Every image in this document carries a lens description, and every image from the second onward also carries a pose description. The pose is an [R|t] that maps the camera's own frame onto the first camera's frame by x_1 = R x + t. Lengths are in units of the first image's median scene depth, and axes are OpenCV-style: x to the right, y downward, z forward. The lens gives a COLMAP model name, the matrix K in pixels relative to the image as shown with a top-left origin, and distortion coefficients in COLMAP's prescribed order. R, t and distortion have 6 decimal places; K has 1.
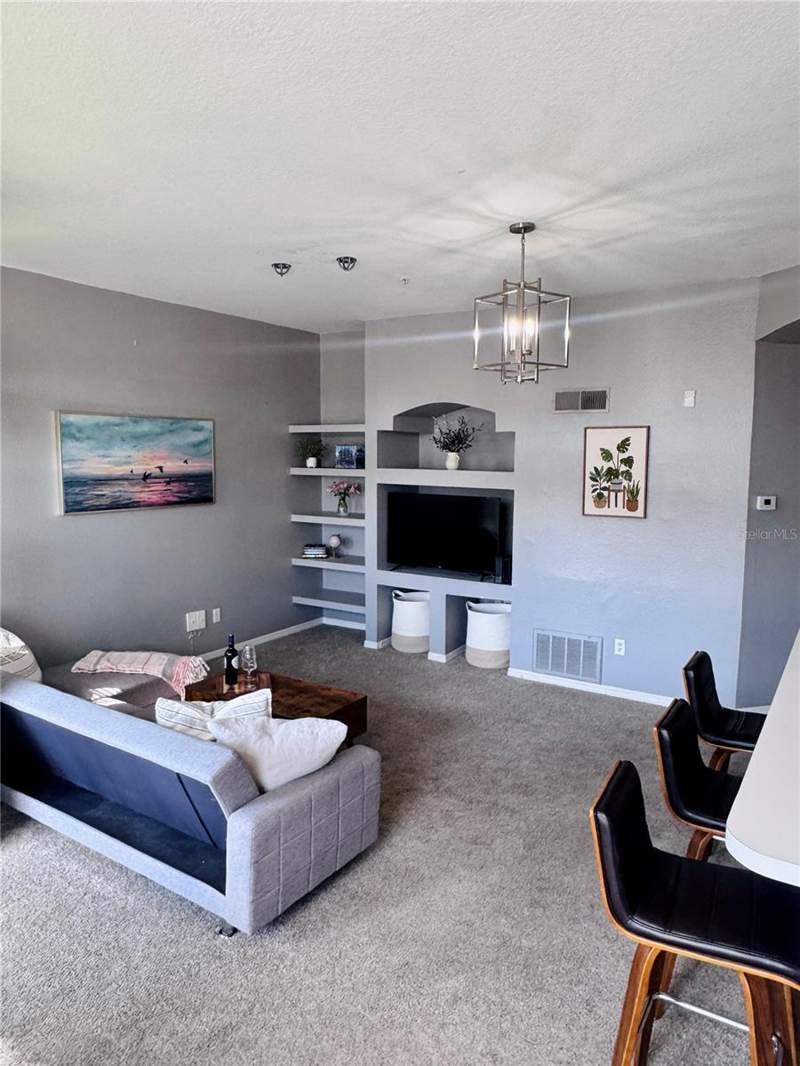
lens RADIAL K [[712.2, 0, 399.4], [0, 712.2, 533.9], [0, 0, 1]] dist [-0.002033, -0.000261]
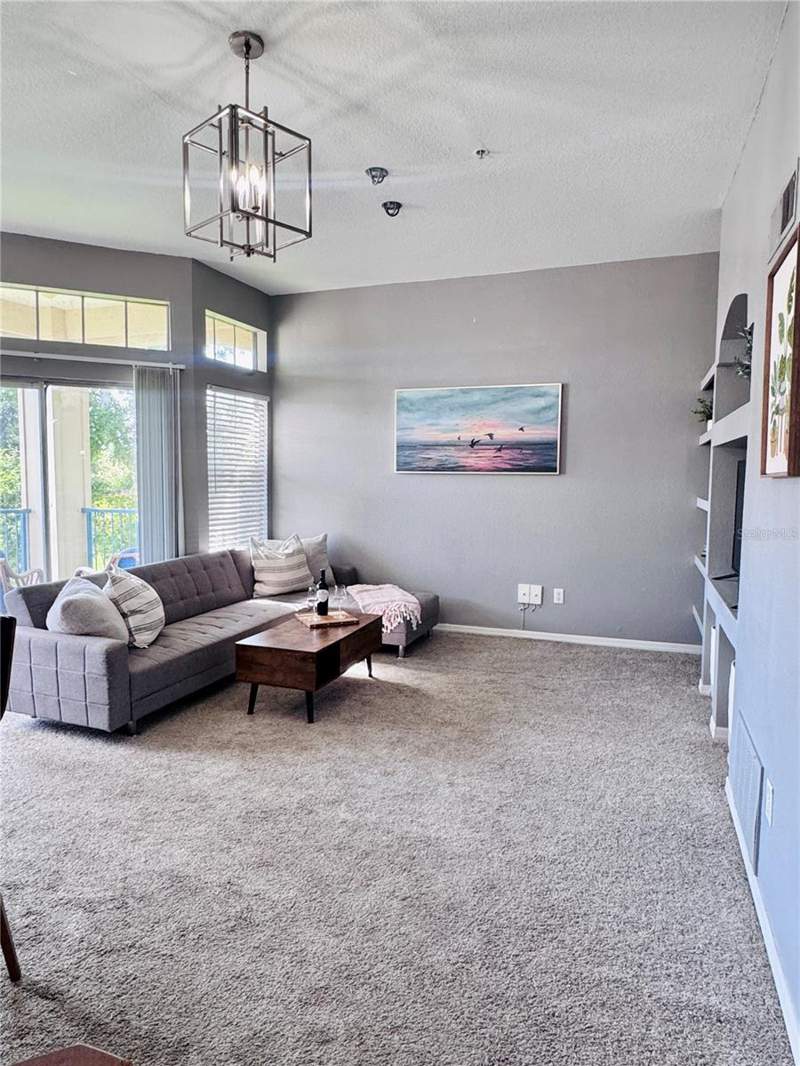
lens RADIAL K [[656.1, 0, 400.8], [0, 656.1, 527.3], [0, 0, 1]] dist [0.001829, 0.000032]
pose [[0.219294, 0.069071, -0.973211, 0.610557], [-0.121702, 0.991637, 0.042955, 0.016948], [0.968038, 0.109022, 0.225867, 0.701651]]
